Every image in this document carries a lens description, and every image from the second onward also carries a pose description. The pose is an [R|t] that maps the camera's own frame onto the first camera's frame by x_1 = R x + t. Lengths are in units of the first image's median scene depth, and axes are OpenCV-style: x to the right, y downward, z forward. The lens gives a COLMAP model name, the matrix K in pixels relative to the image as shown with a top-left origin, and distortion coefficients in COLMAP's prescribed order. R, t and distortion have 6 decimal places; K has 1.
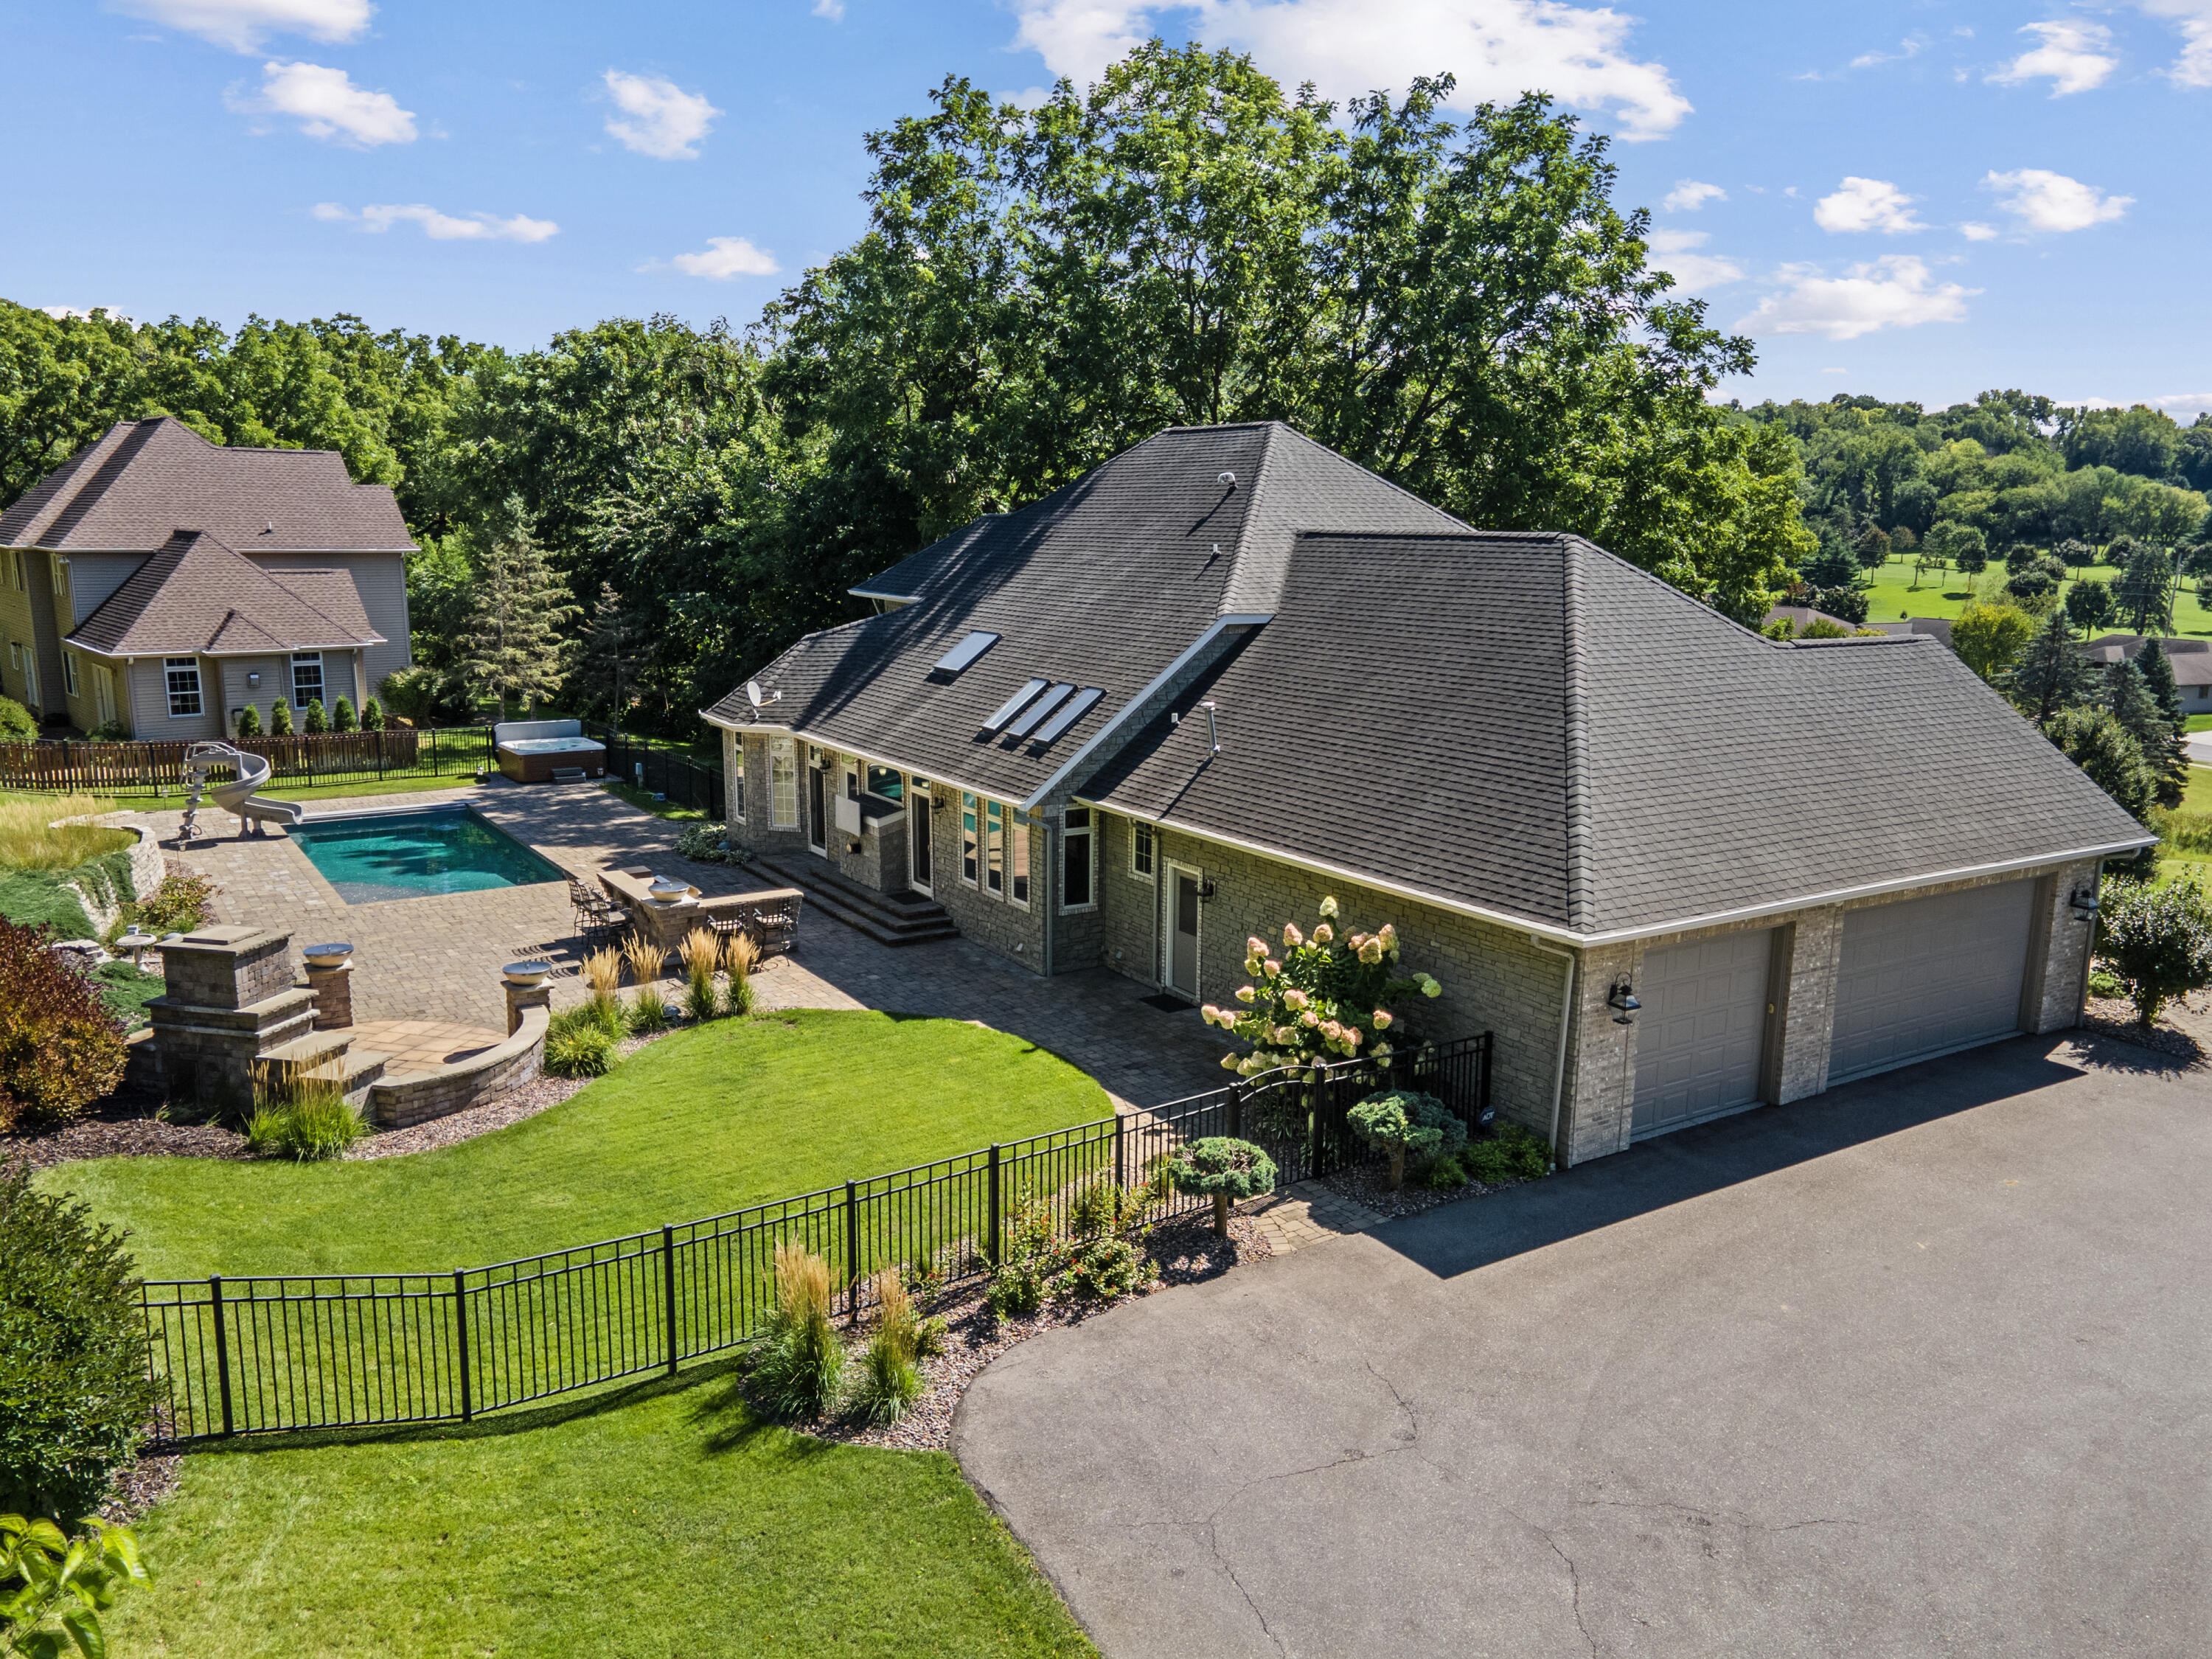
lens RADIAL K [[1637.4, 0, 1115.5], [0, 1637.4, 829.0], [0, 0, 1]] dist [0.046275, 0.001142]
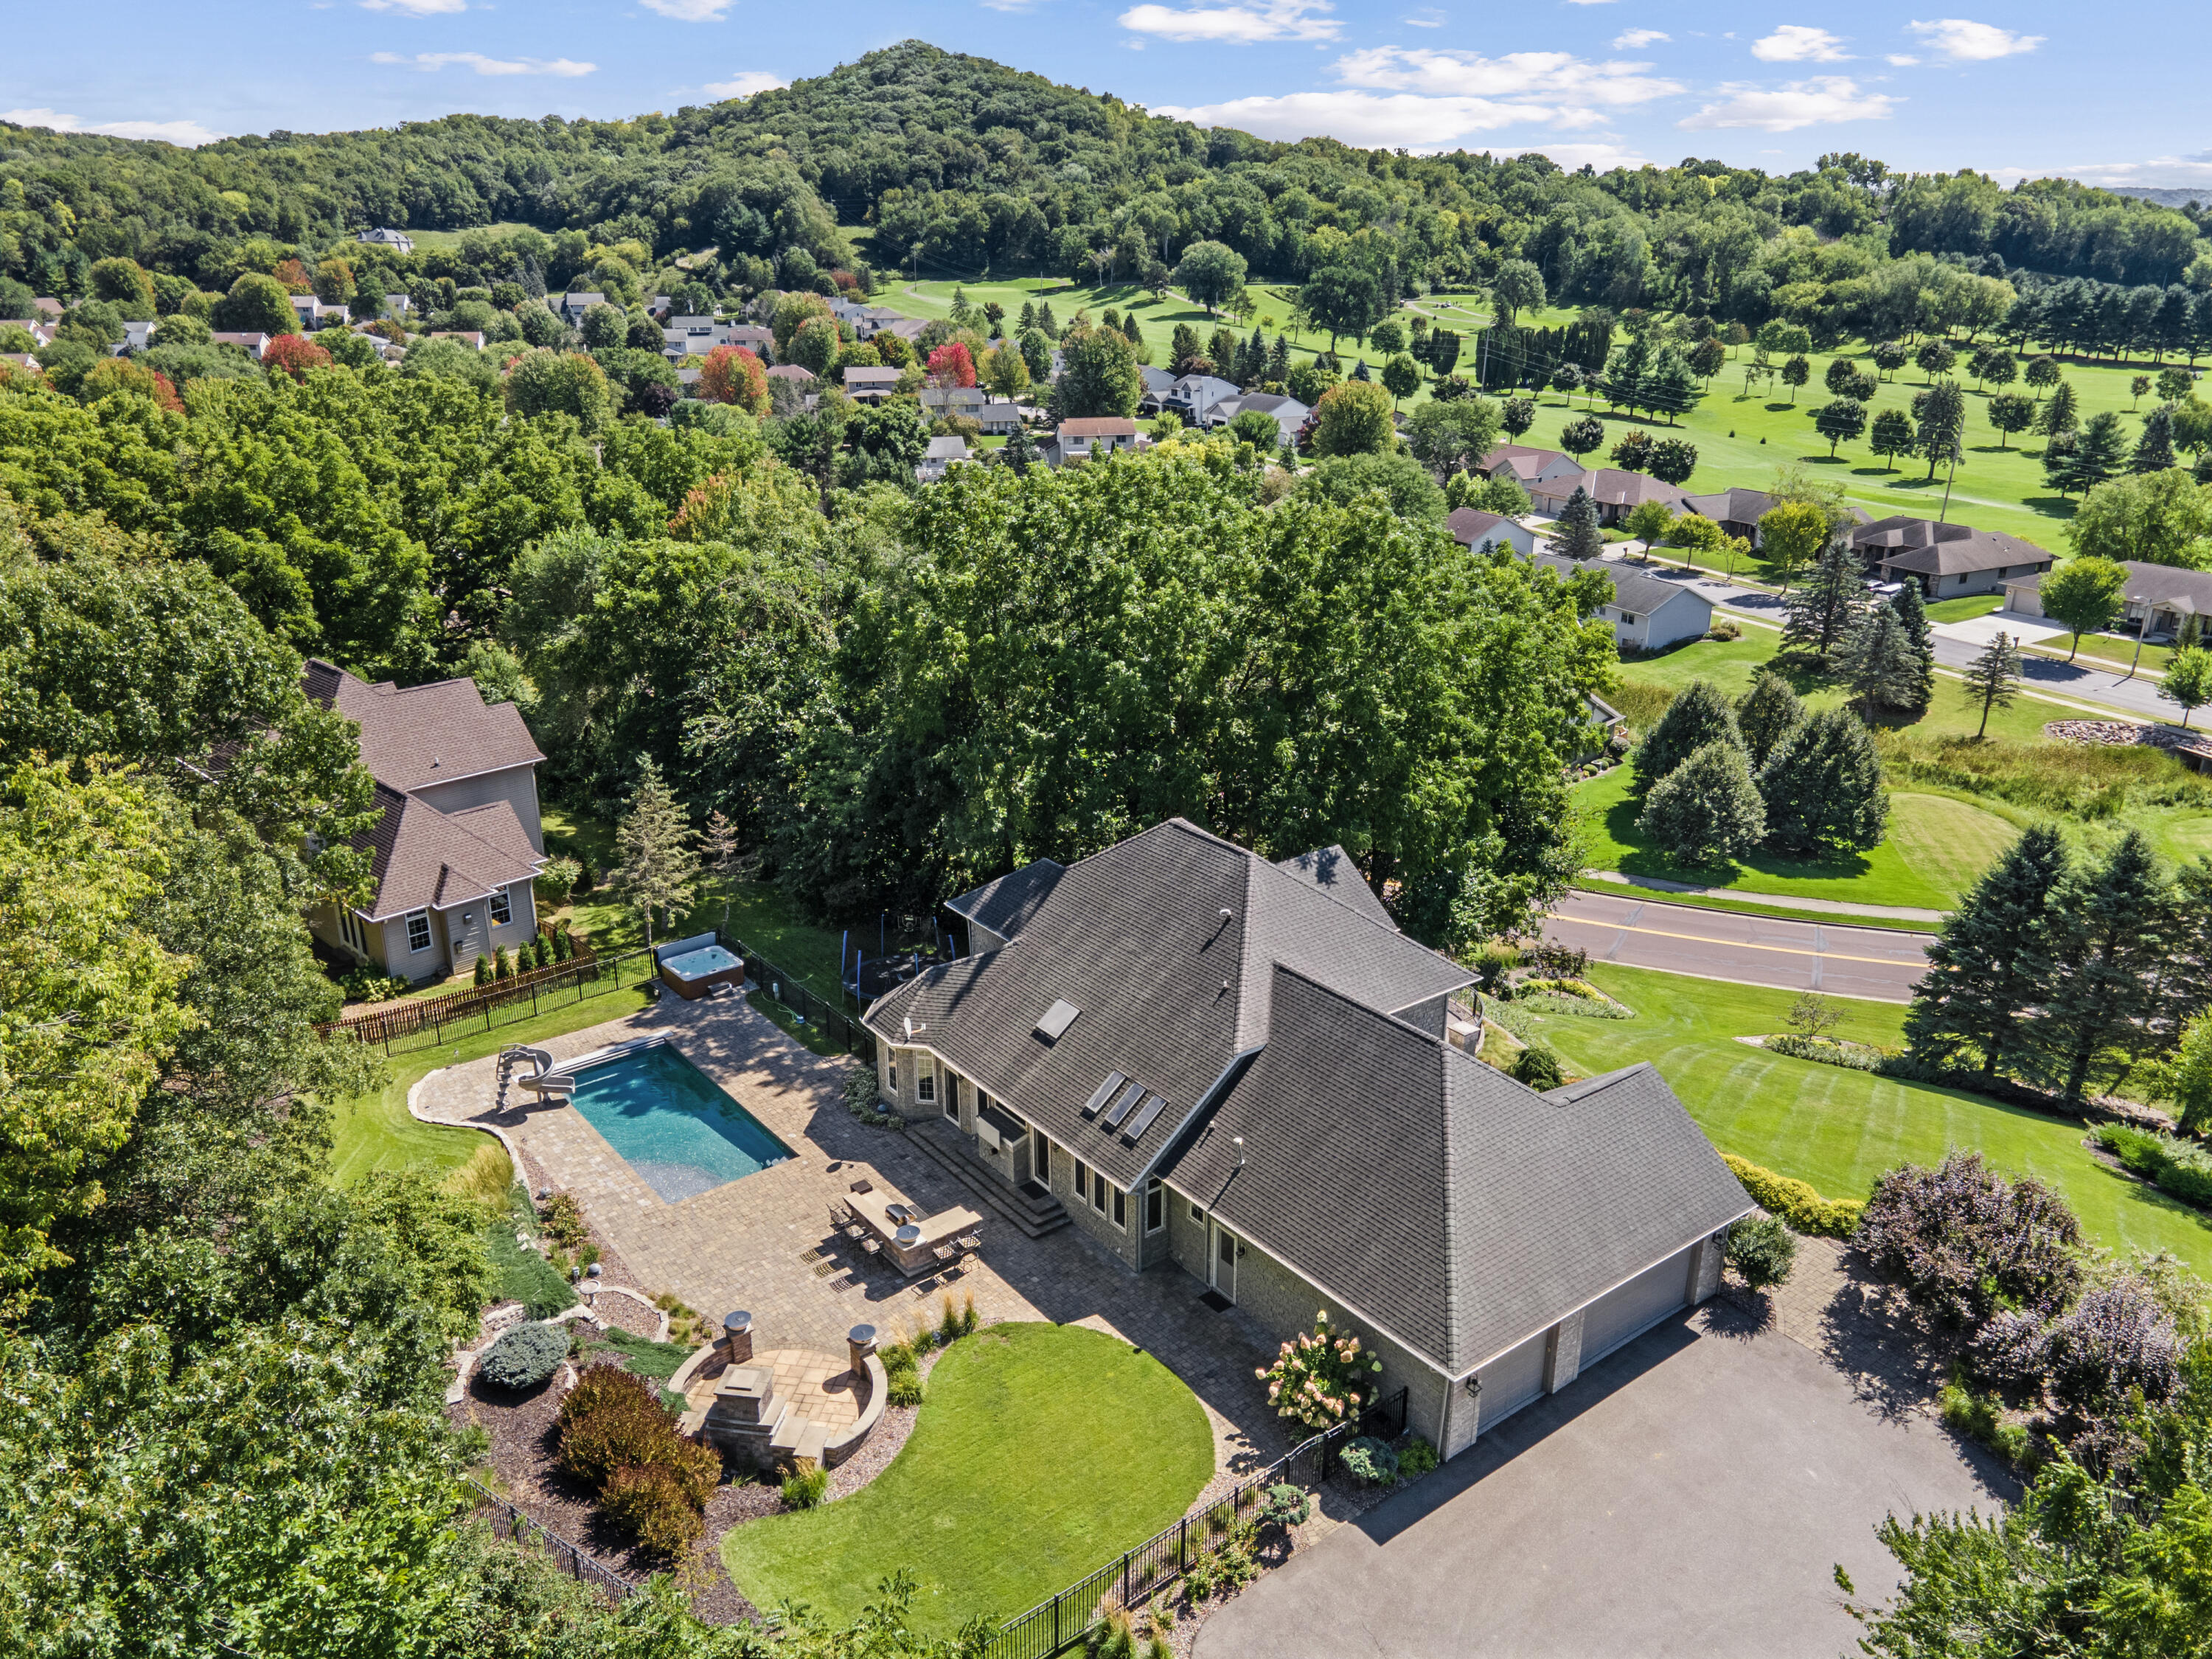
lens RADIAL K [[1635.7, 0, 1106.0], [0, 1635.7, 829.5], [0, 0, 1]] dist [0.046647, -0.001722]
pose [[0.996259, -0.044651, 0.073989, -0.157544], [0.031226, 0.984327, 0.173568, -0.571336], [-0.080579, -0.170608, 0.982039, -0.504240]]
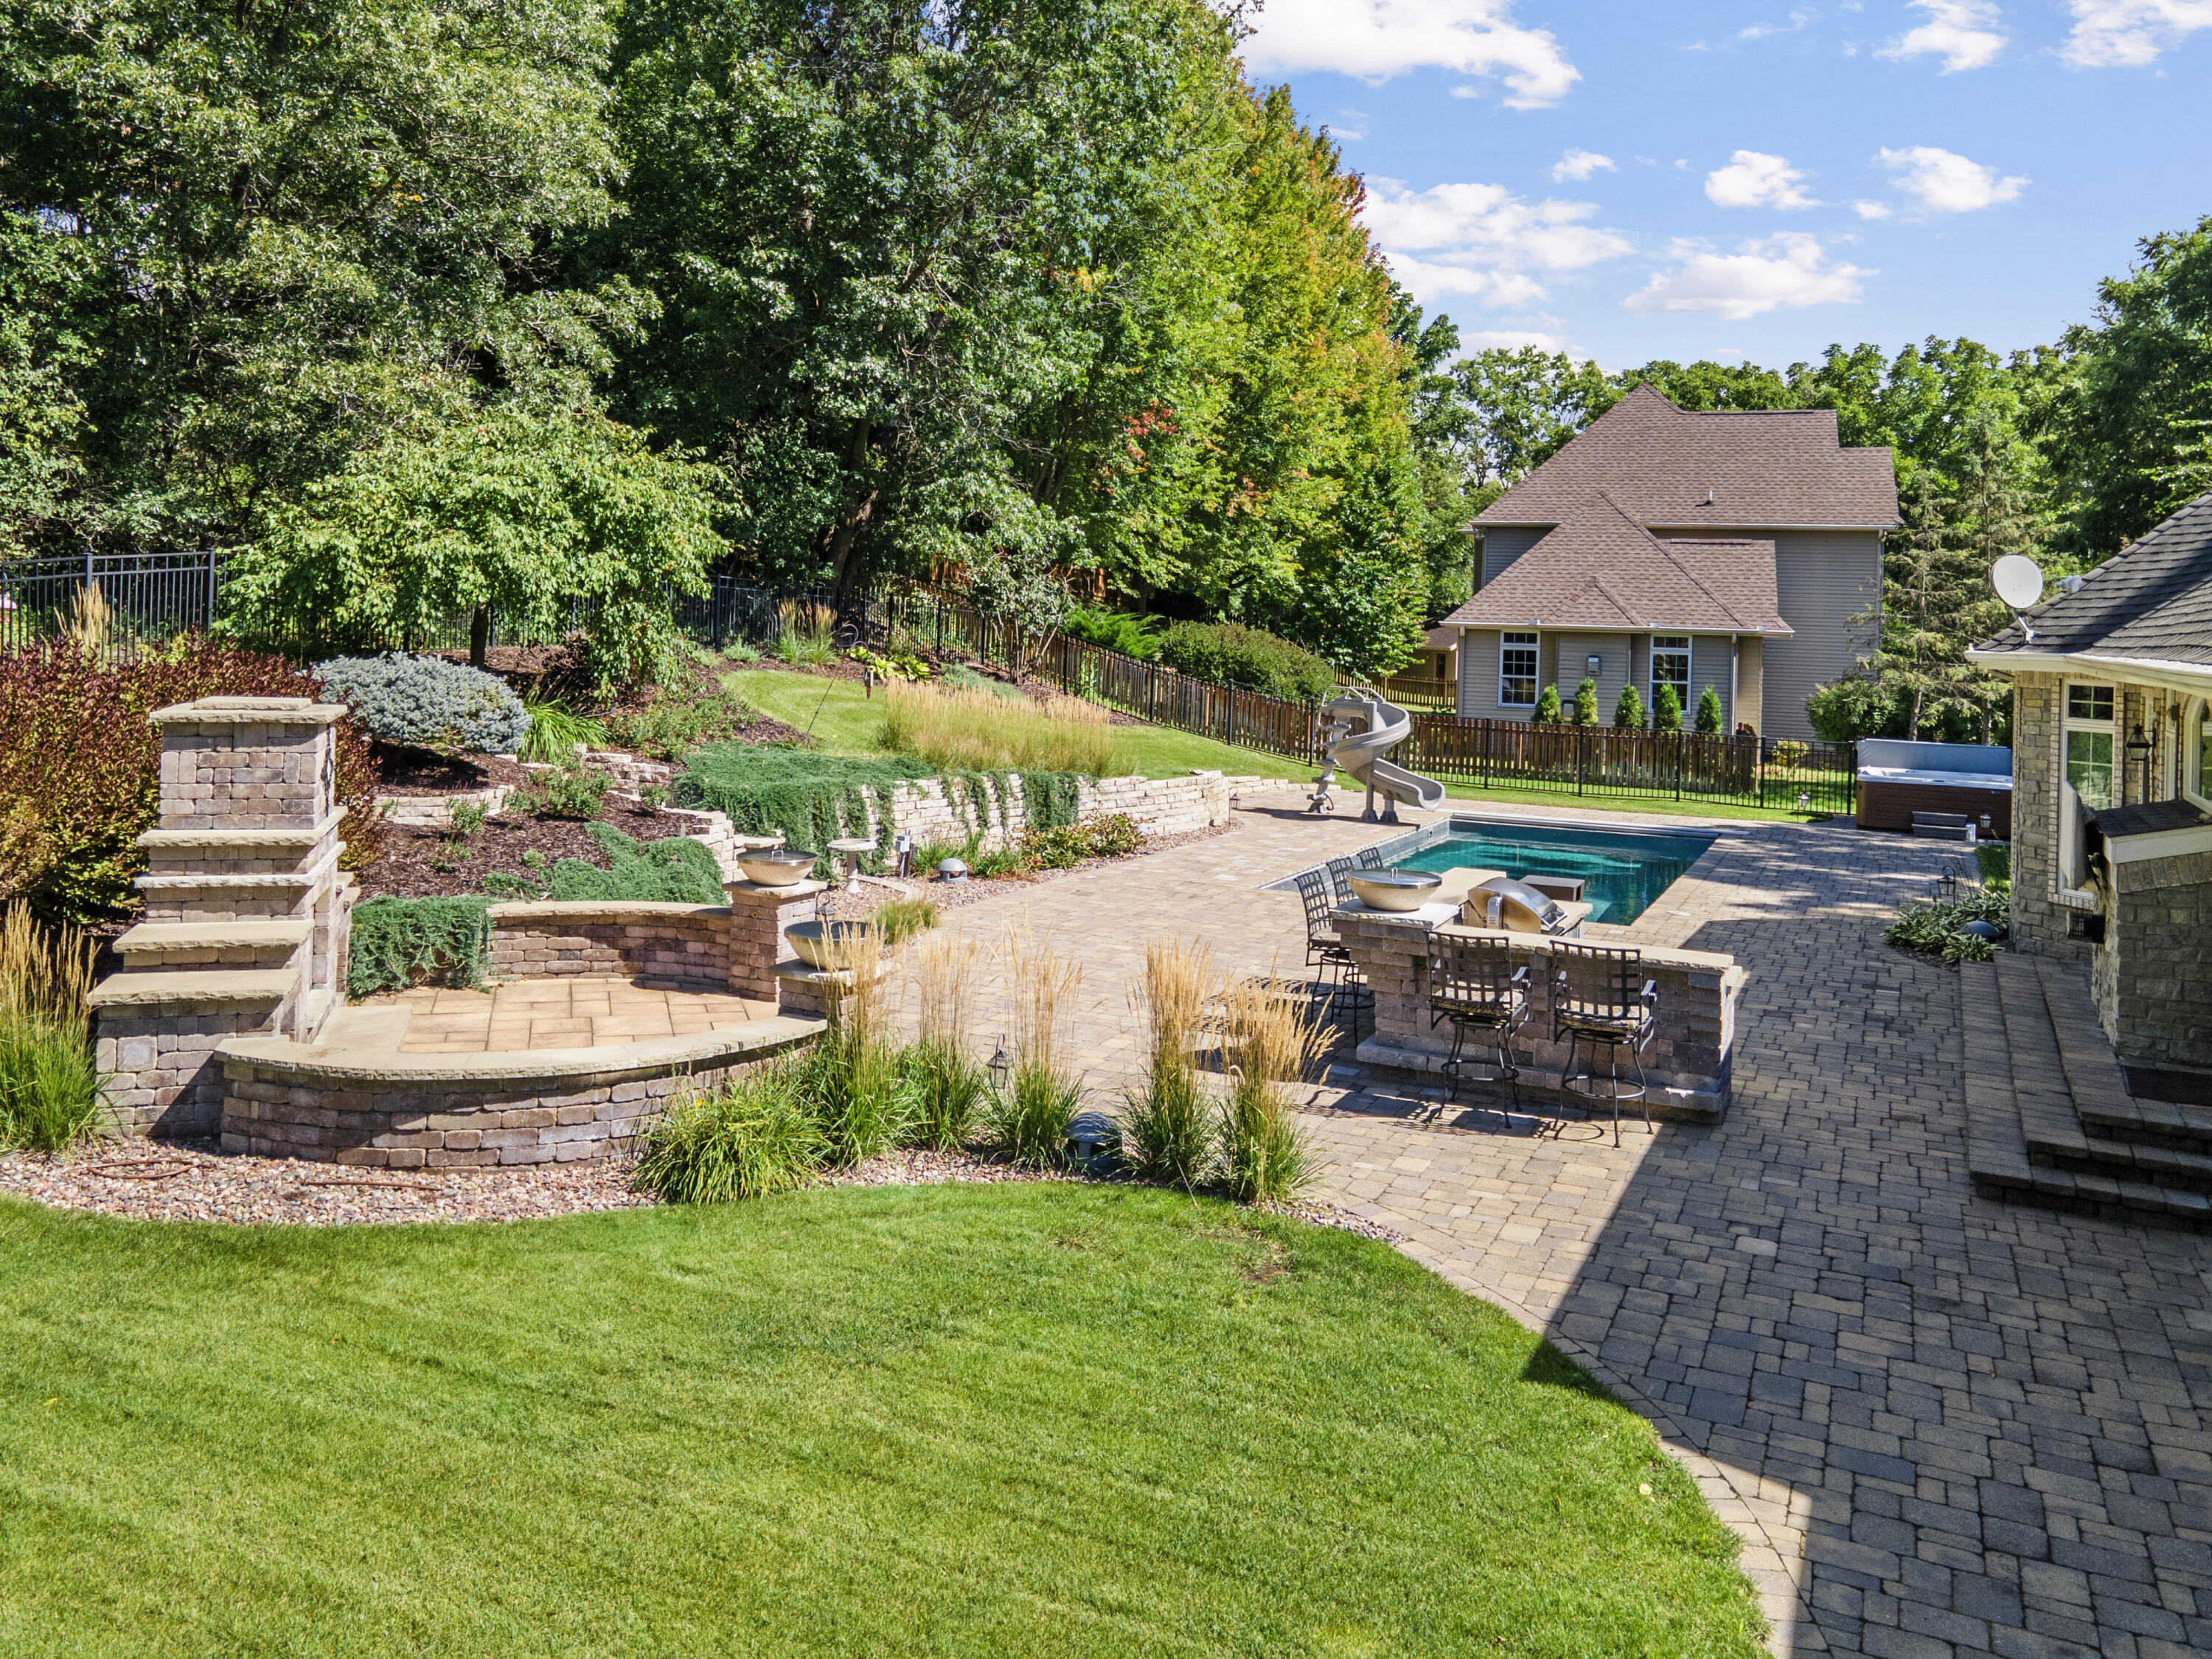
lens RADIAL K [[1635.7, 0, 1106.0], [0, 1635.7, 829.5], [0, 0, 1]] dist [0.046647, -0.001722]
pose [[0.509668, 0.101559, -0.854356, 0.039747], [-0.187259, 0.982298, 0.005058, 0.033409], [0.839745, 0.157408, 0.519664, 0.641699]]
